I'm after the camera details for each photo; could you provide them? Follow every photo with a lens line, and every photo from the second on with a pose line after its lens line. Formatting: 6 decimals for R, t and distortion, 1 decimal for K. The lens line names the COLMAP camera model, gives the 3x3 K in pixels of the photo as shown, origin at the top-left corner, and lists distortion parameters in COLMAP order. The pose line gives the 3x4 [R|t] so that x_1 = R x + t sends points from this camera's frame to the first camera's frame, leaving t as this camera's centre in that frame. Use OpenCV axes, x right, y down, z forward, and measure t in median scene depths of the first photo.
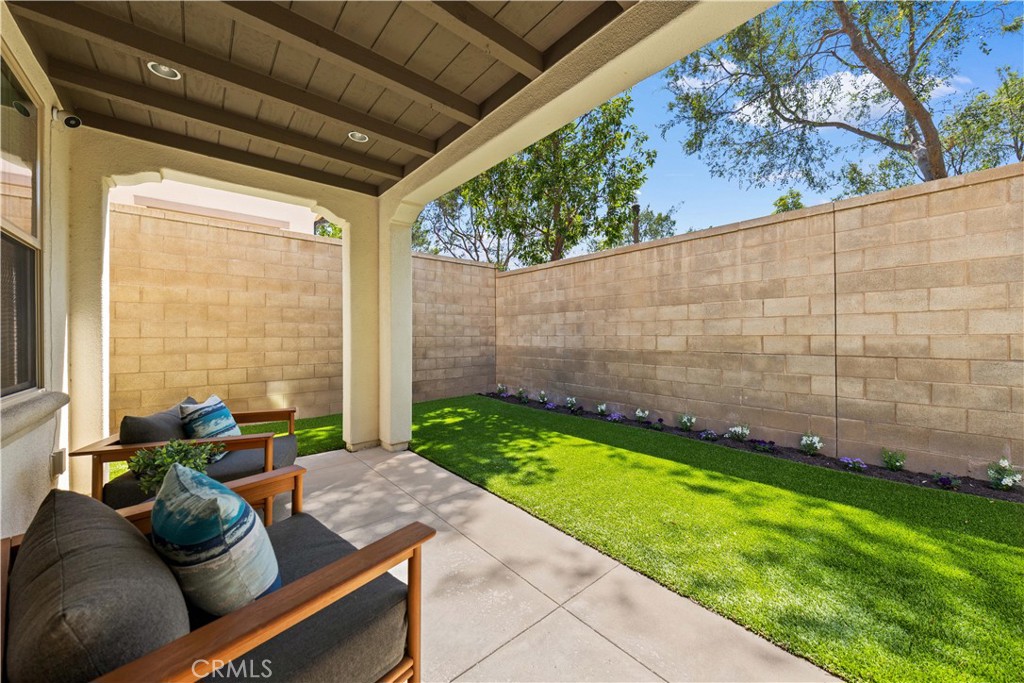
lens RADIAL K [[358.1, 0, 511.2], [0, 358.1, 334.9], [0, 0, 1]] dist [-0.000095, -0.000127]
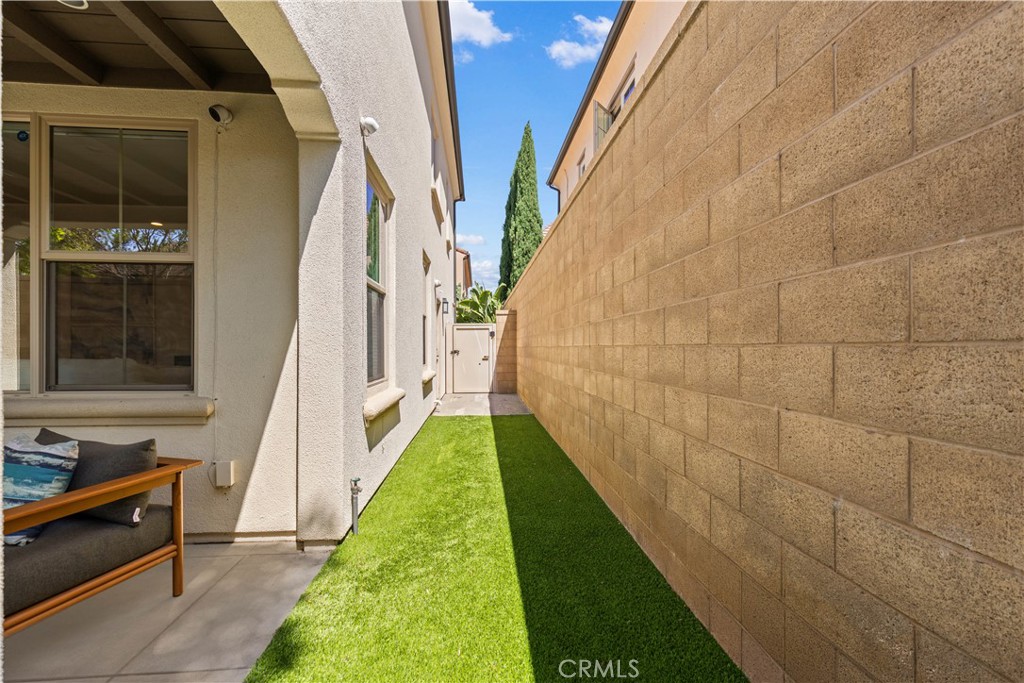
lens RADIAL K [[411.0, 0, 510.0], [0, 411.0, 348.0], [0, 0, 1]] dist [-0.001308, -0.000164]
pose [[-0.597906, 0.001033, -0.801566, -0.404495], [0.003207, 0.999994, -0.001104, 0.009342], [0.801560, -0.003231, -0.597905, 1.113722]]
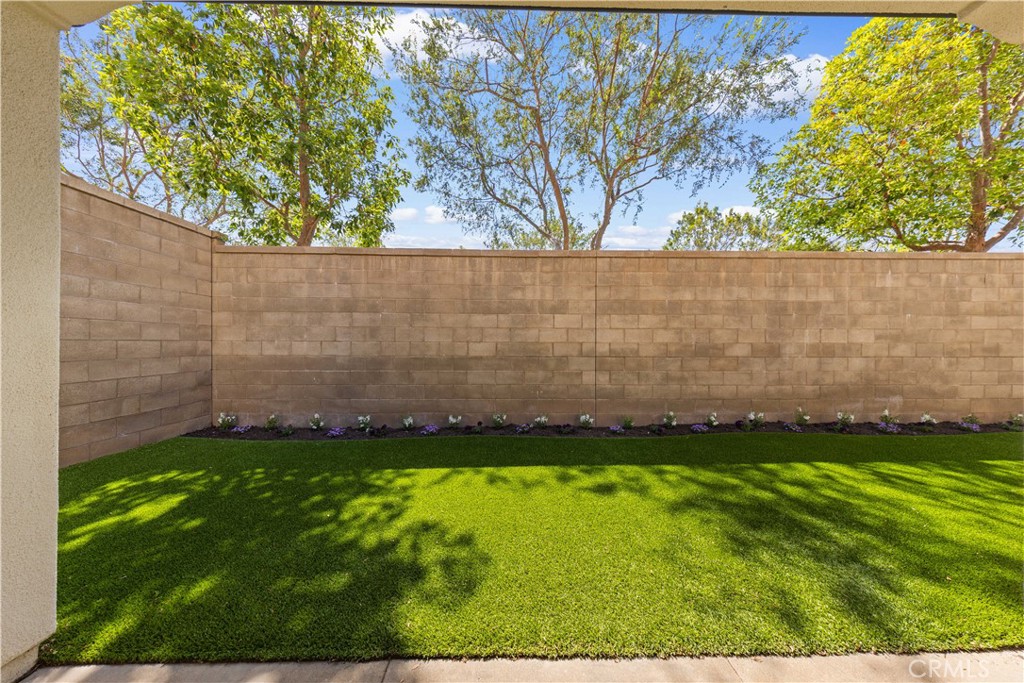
lens RADIAL K [[291.1, 0, 502.9], [0, 291.1, 340.2], [0, 0, 1]] dist [0.012745, -0.004363]
pose [[0.641061, 0.010147, 0.767423, -0.191829], [-0.008768, 0.999944, -0.005898, 0.001197], [-0.767440, -0.002948, 0.641114, 0.413263]]
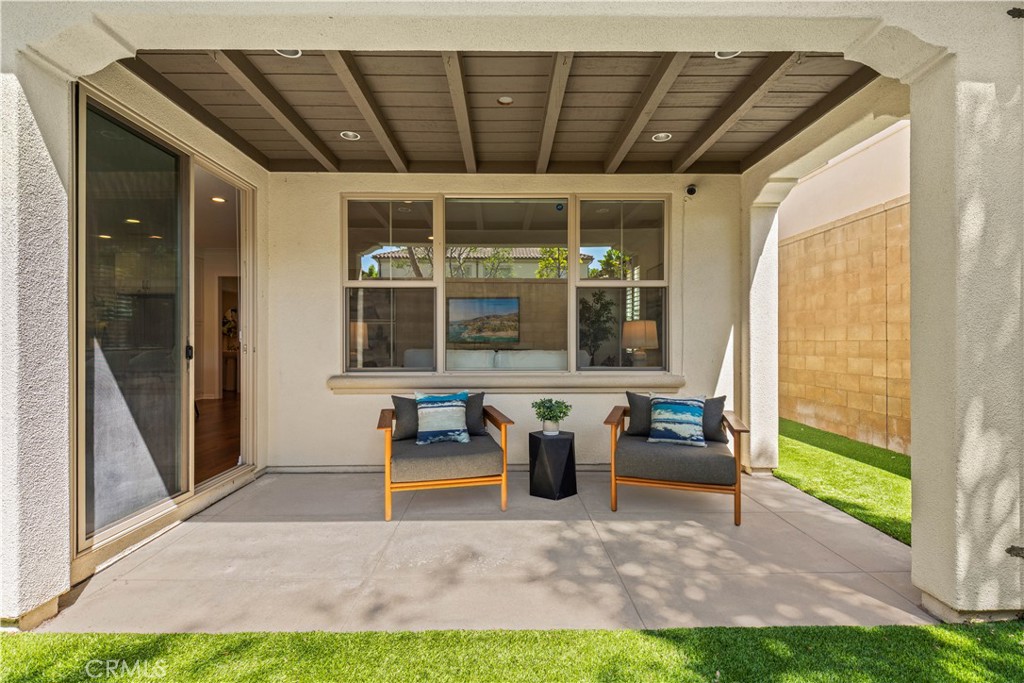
lens RADIAL K [[479.3, 0, 505.8], [0, 479.3, 343.7], [0, 0, 1]] dist [0.010319, -0.000524]
pose [[-0.648770, 0.006795, -0.760954, 0.367810], [0.006819, 0.999972, 0.003115, 0.003807], [0.760954, -0.003168, -0.648798, 0.827830]]
